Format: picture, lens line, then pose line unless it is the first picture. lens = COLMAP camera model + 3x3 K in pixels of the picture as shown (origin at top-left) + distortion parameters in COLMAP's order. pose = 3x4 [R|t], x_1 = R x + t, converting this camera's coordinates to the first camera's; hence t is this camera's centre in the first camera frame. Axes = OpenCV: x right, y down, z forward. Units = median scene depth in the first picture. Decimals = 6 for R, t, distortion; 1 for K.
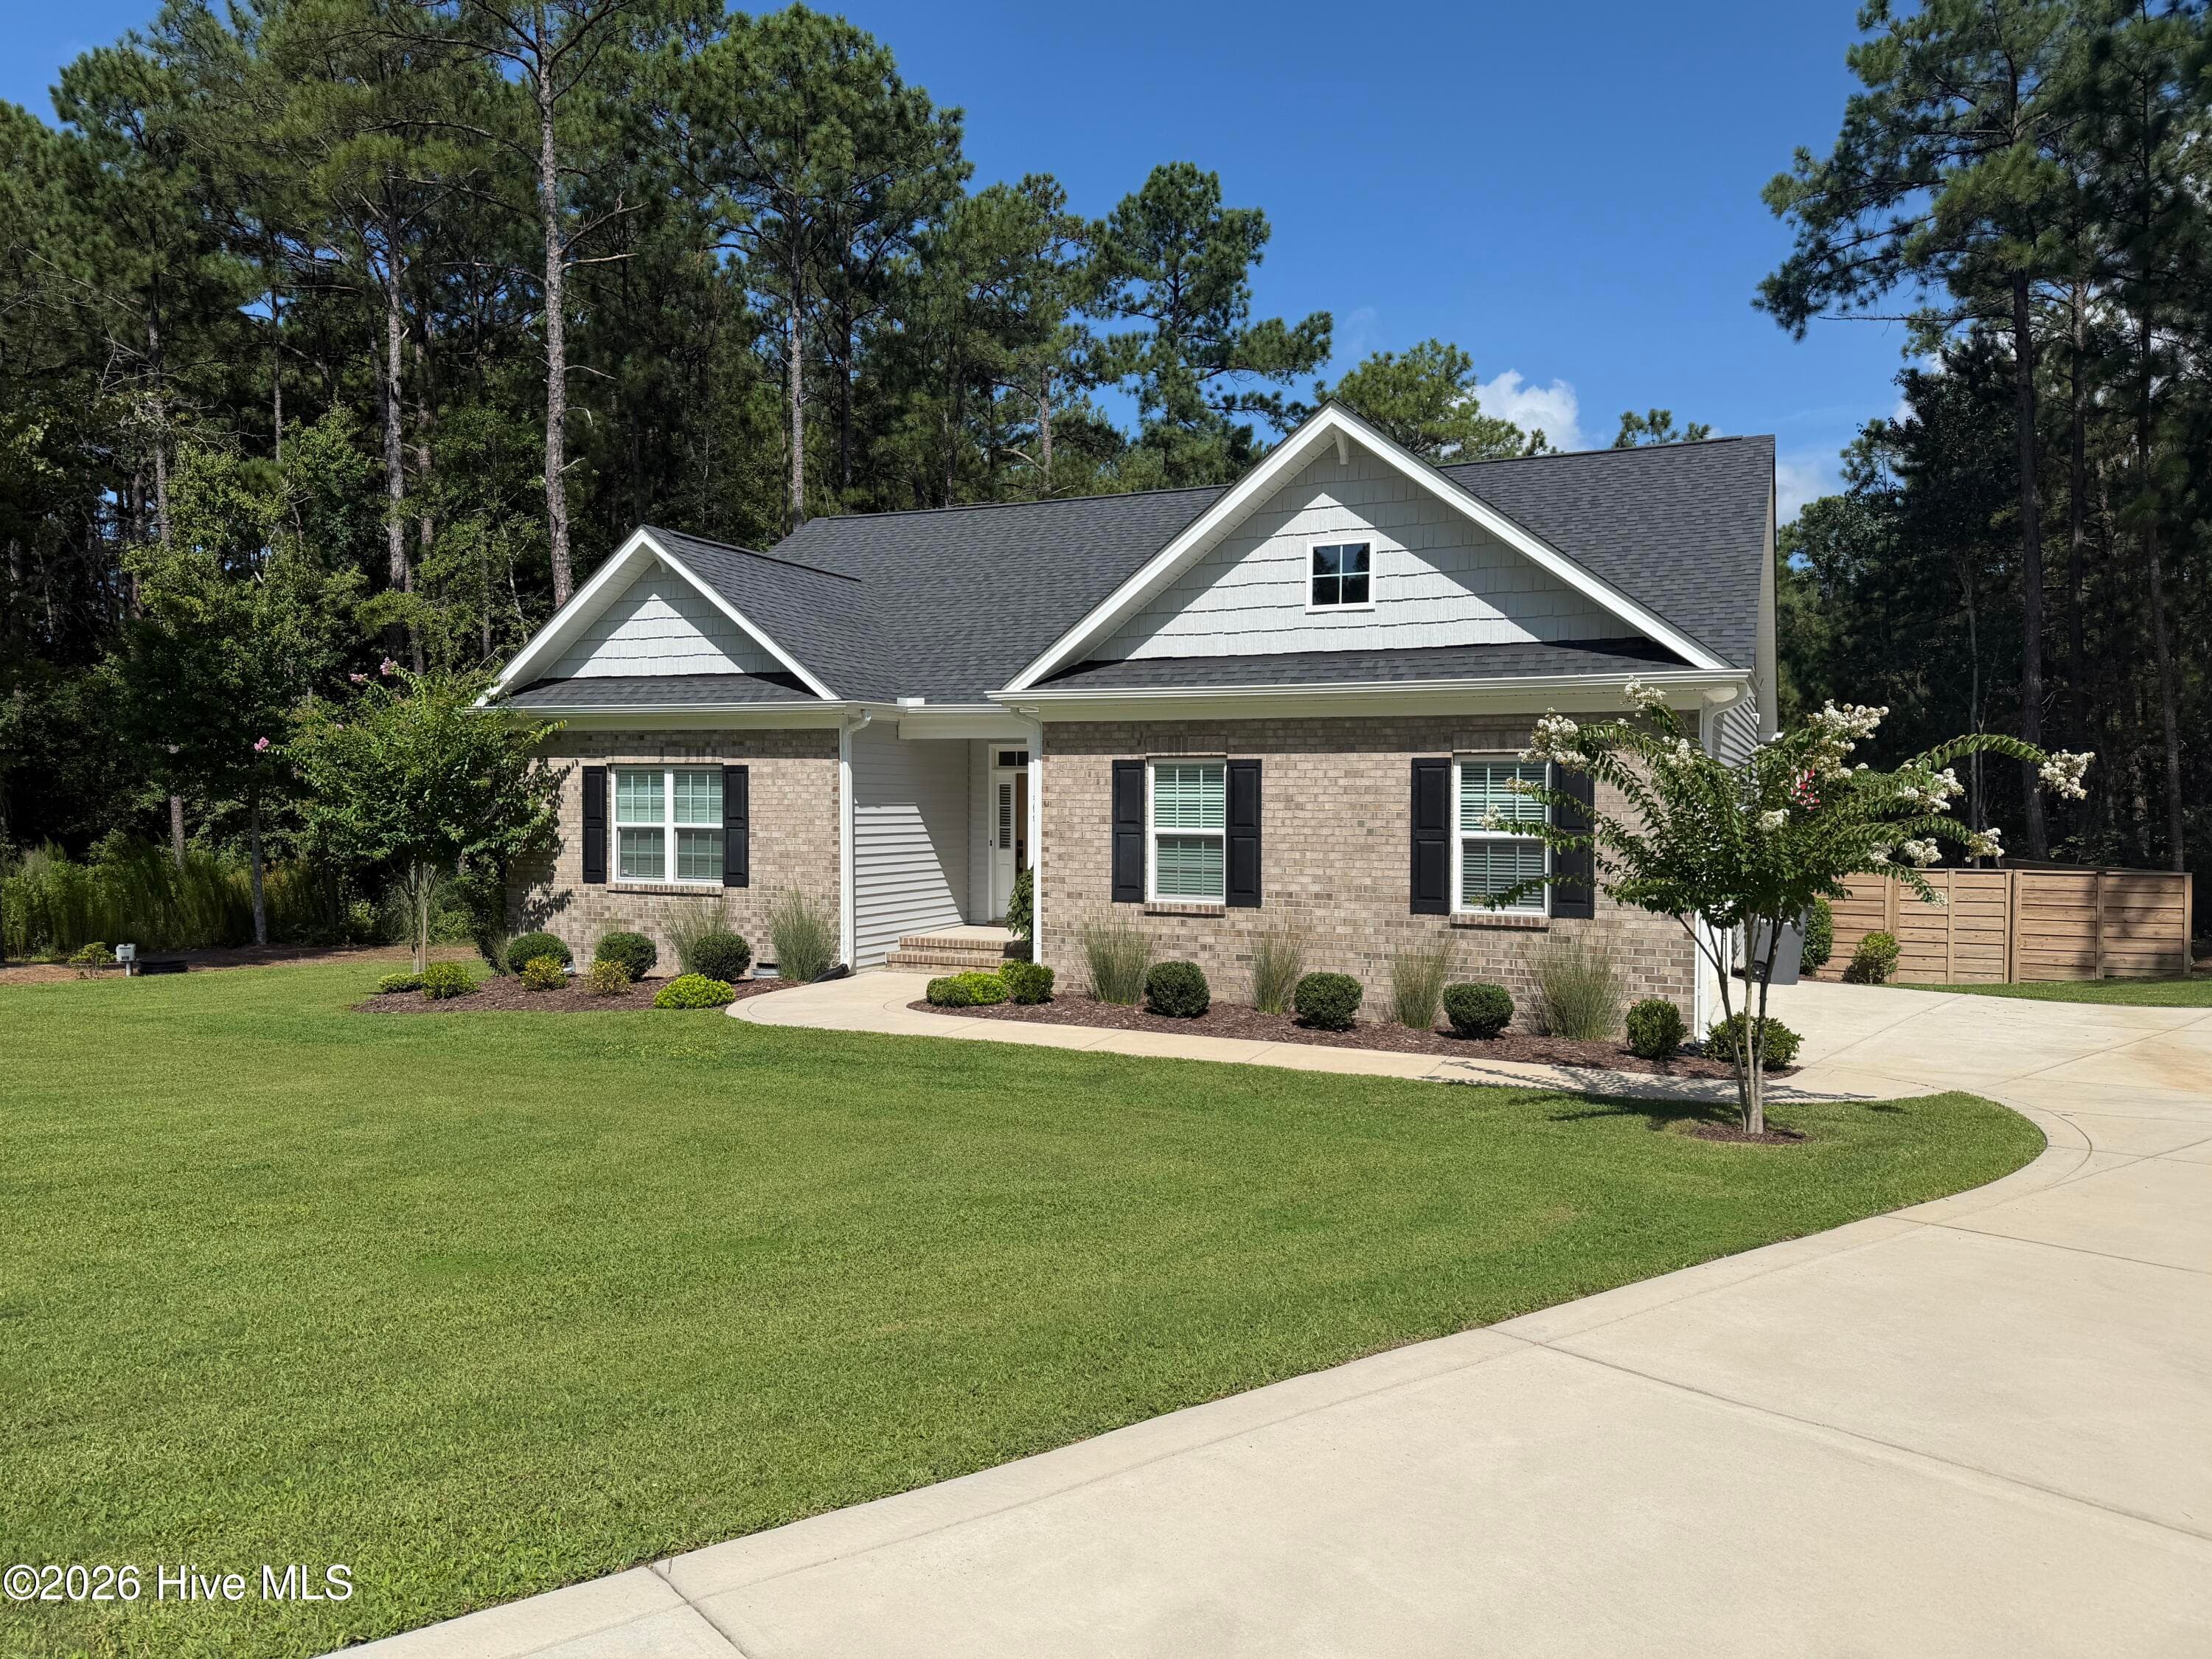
lens RADIAL K [[1540.1, 0, 1099.8], [0, 1540.1, 841.8], [0, 0, 1]] dist [0.079943, -0.111818]
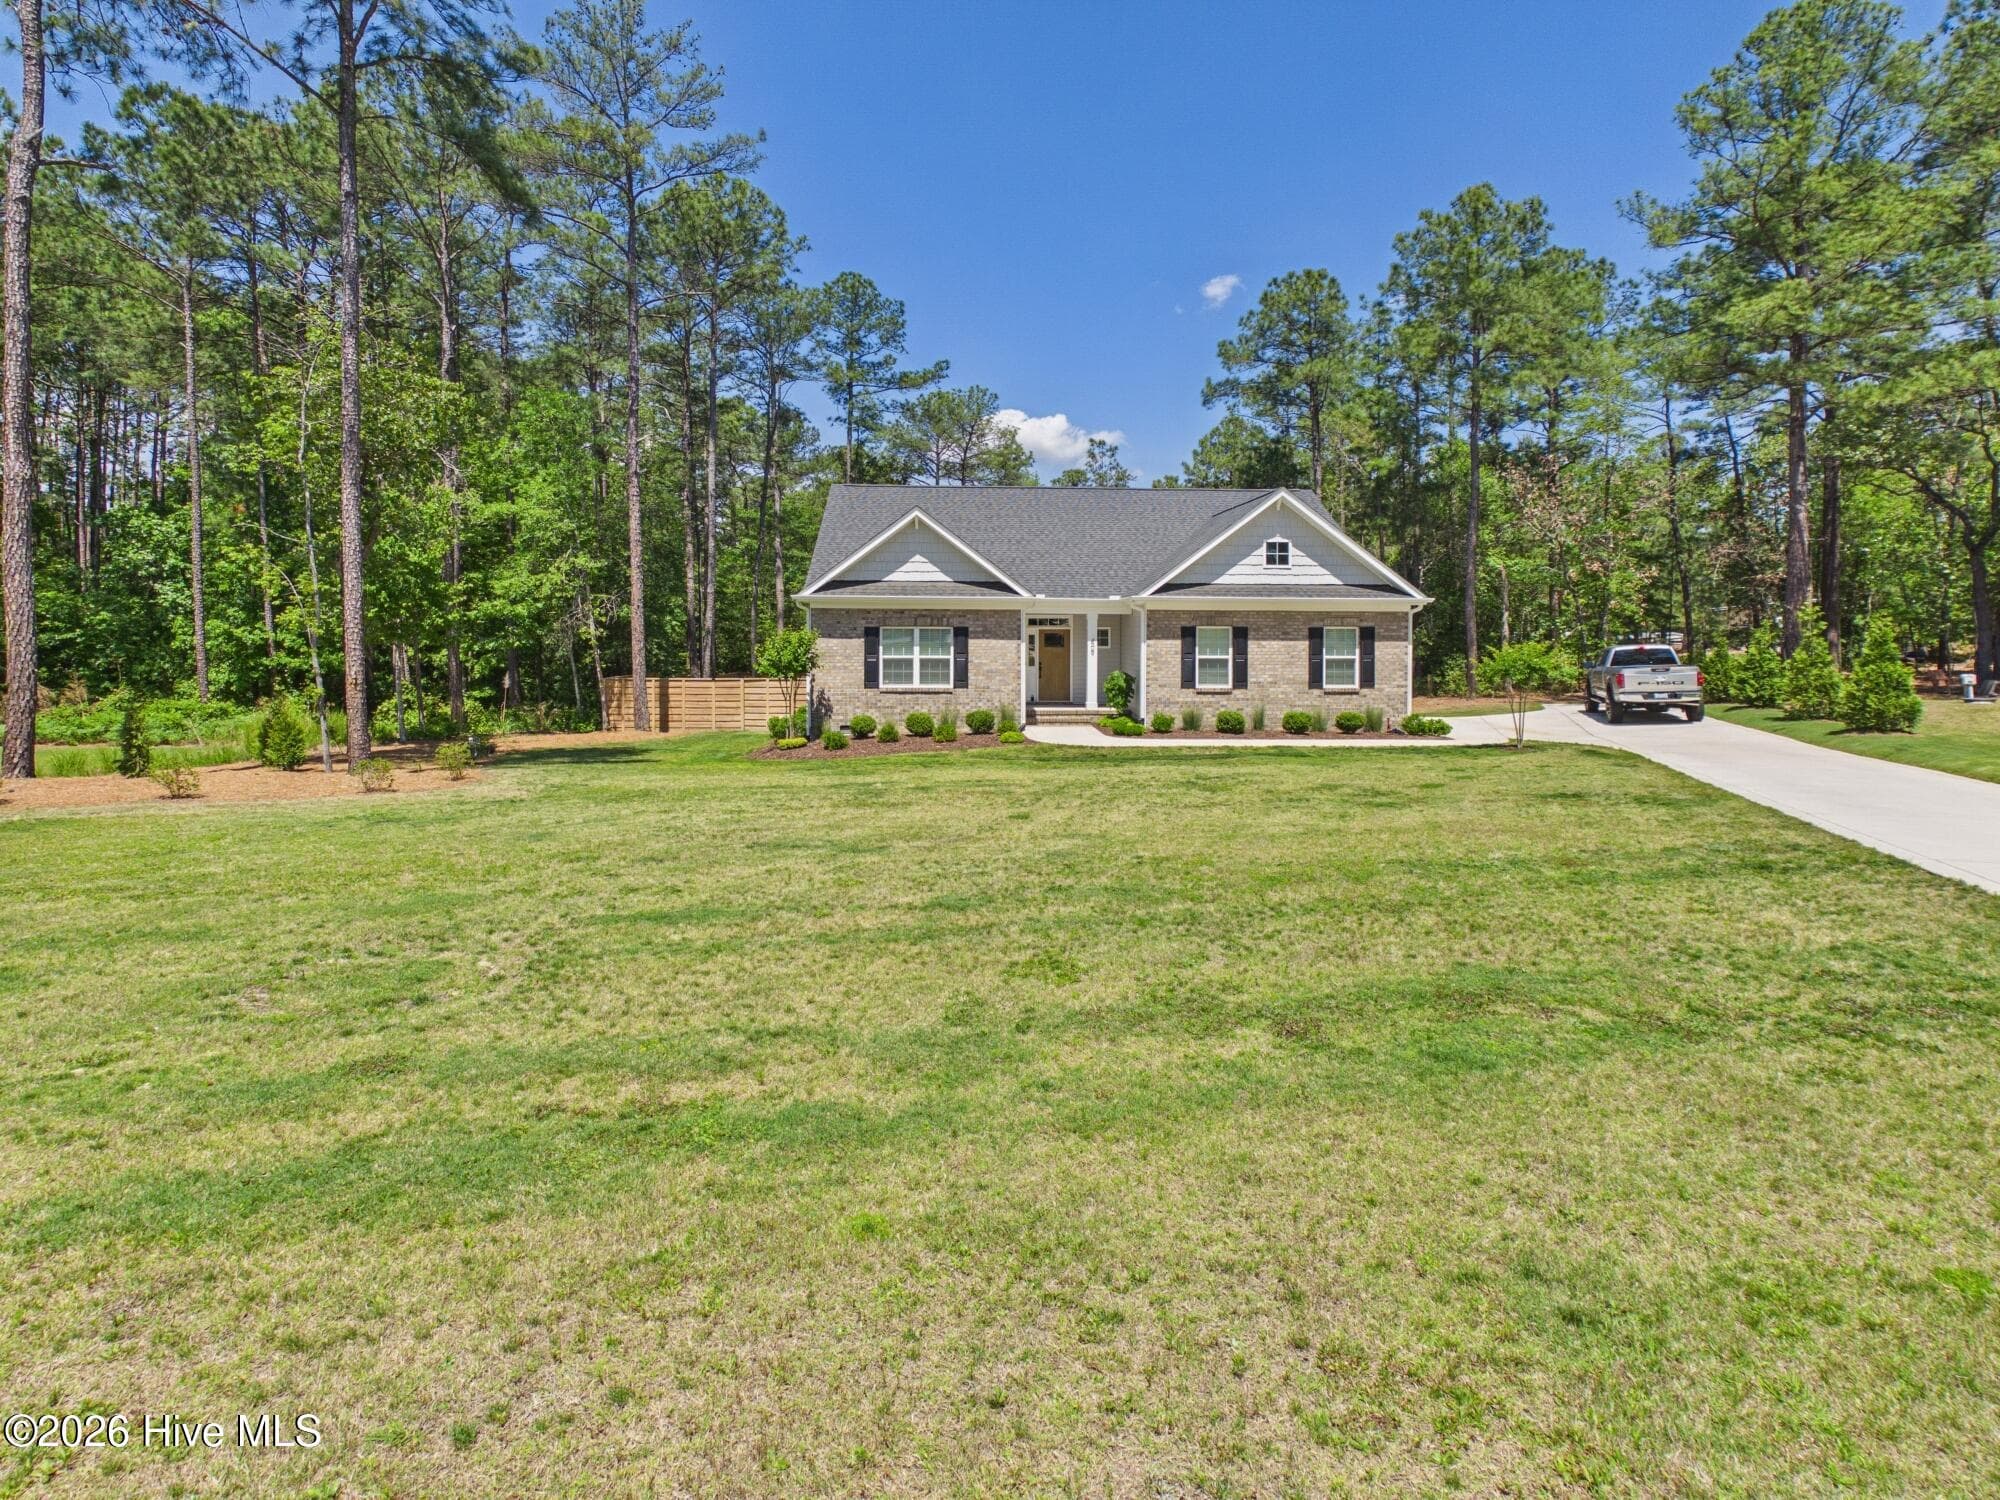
lens RADIAL K [[1070.6, 0, 1008.5], [0, 1070.6, 625.1], [0, 0, 1]] dist [-0.001468, 0.002010]
pose [[0.882671, 0.000143, 0.469991, -0.969398], [0.014167, 0.999537, -0.026911, -0.016086], [-0.469777, 0.030412, 0.882261, -0.295563]]
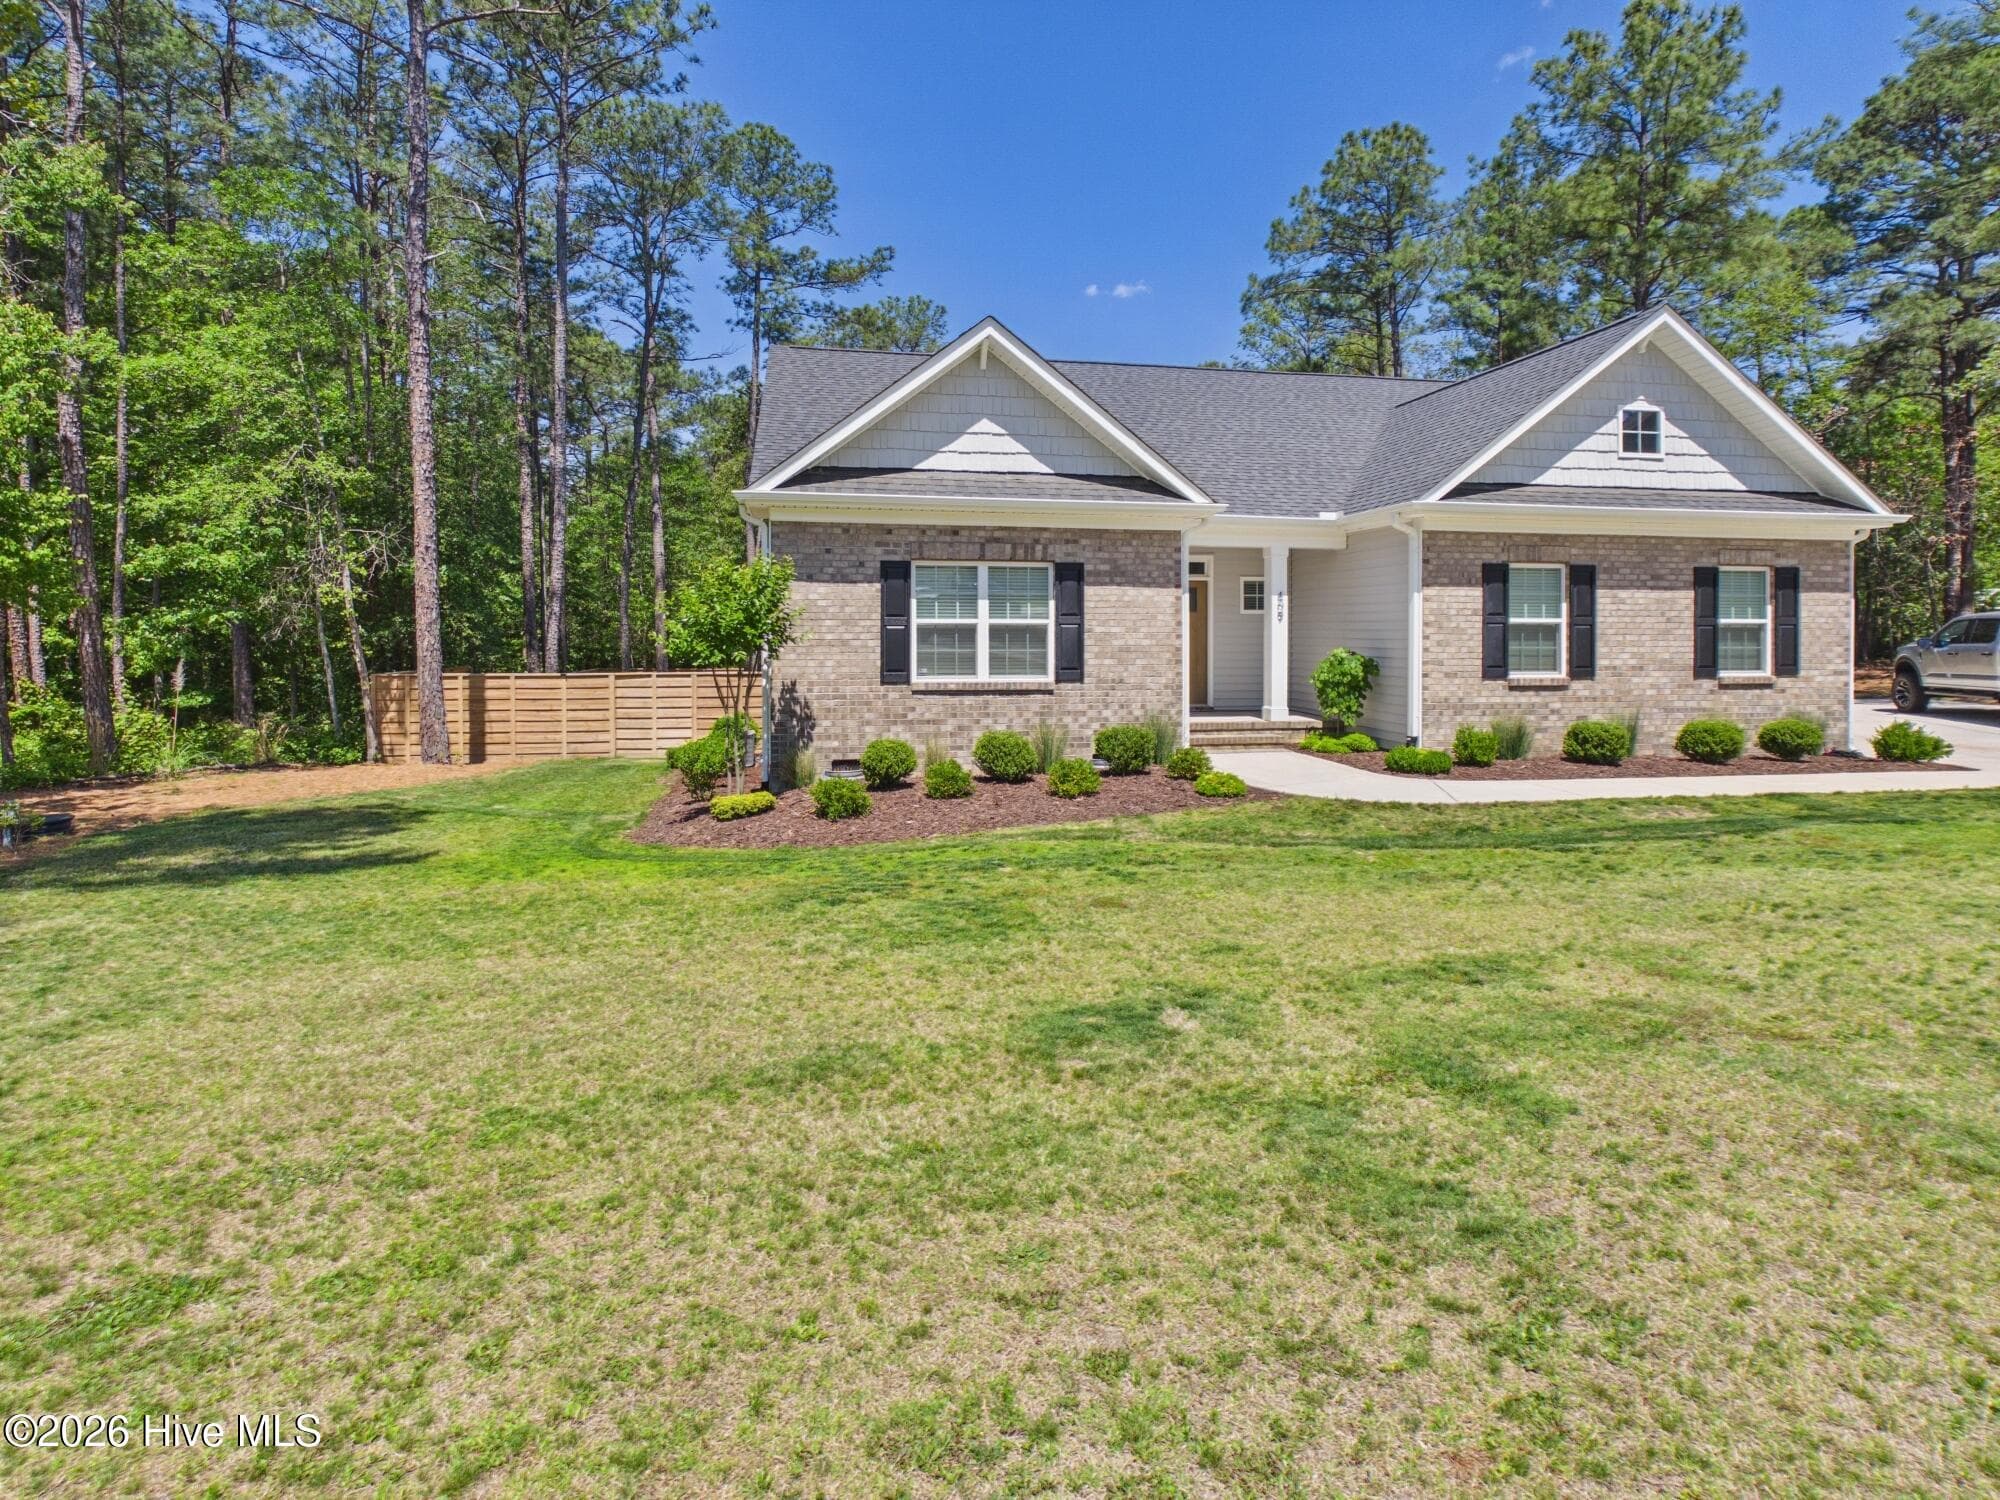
lens RADIAL K [[1069.7, 0, 1016.1], [0, 1069.7, 631.8], [0, 0, 1]] dist [-0.001895, -0.001475]
pose [[0.814354, -0.004562, 0.580350, -0.784821], [0.018818, 0.999651, -0.018548, 0.009981], [-0.580063, 0.026026, 0.814156, 0.518919]]
